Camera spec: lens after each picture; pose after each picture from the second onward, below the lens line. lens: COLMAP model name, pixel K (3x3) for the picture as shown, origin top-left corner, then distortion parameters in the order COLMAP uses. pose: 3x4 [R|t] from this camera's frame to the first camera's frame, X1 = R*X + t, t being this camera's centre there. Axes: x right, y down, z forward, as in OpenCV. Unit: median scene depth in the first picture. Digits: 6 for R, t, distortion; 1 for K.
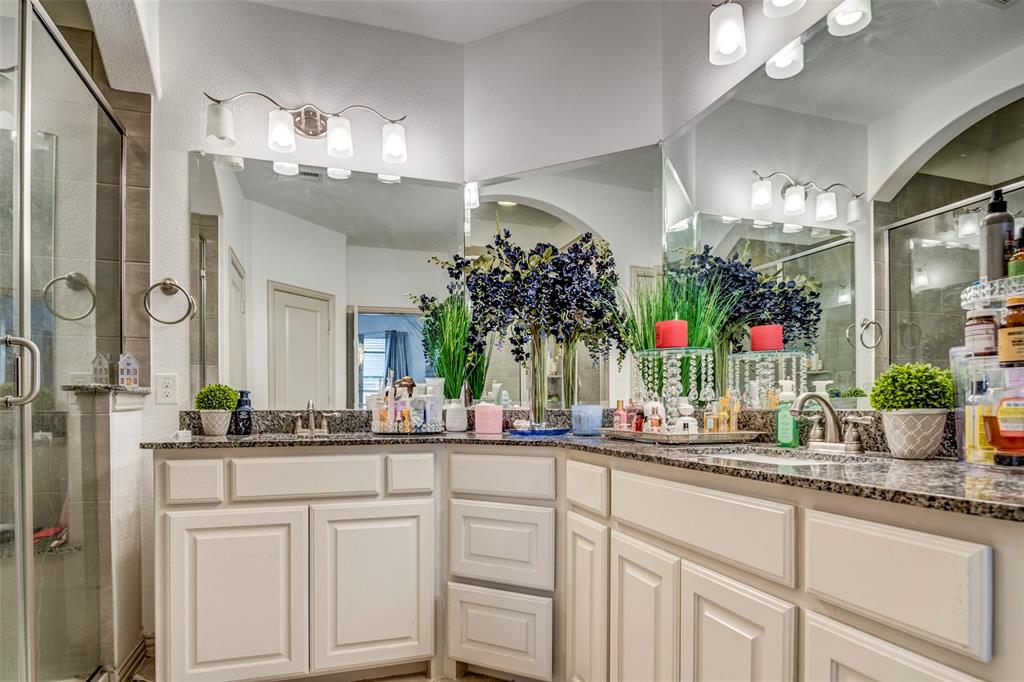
lens RADIAL K [[557.0, 0, 529.2], [0, 557.0, 408.9], [0, 0, 1]] dist [-0.014470, -0.003296]
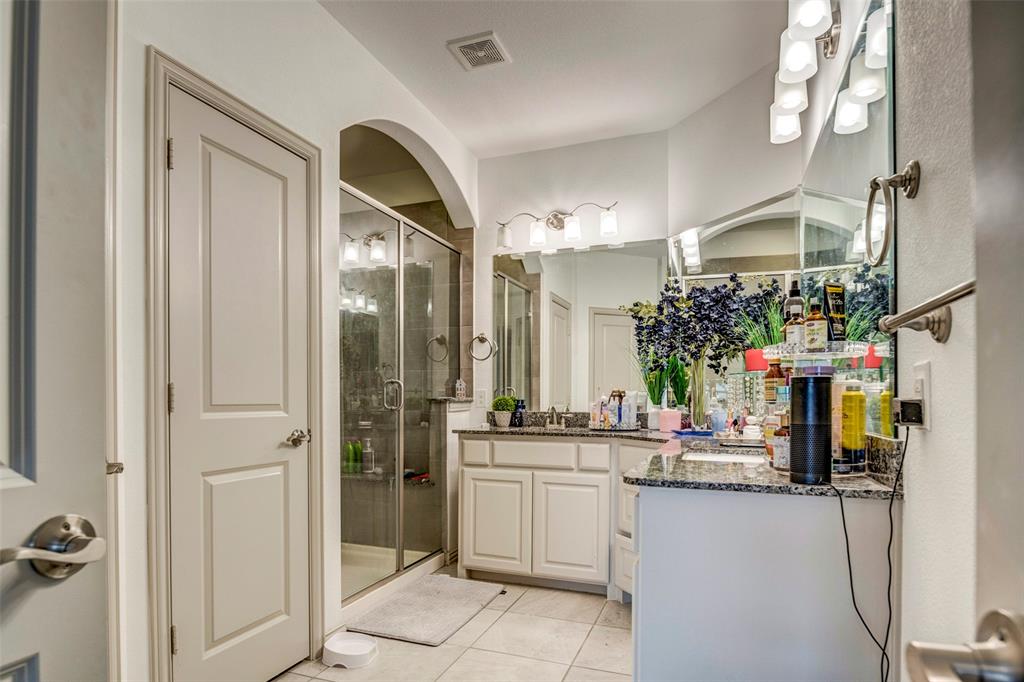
lens RADIAL K [[557.0, 0, 526.9], [0, 557.0, 399.9], [0, 0, 1]] dist [-0.014470, -0.003296]
pose [[0.786574, 0.005066, -0.617476, 0.527336], [-0.007113, 0.999974, -0.000858, -0.032351], [0.617455, 0.005067, 0.786590, -0.267919]]
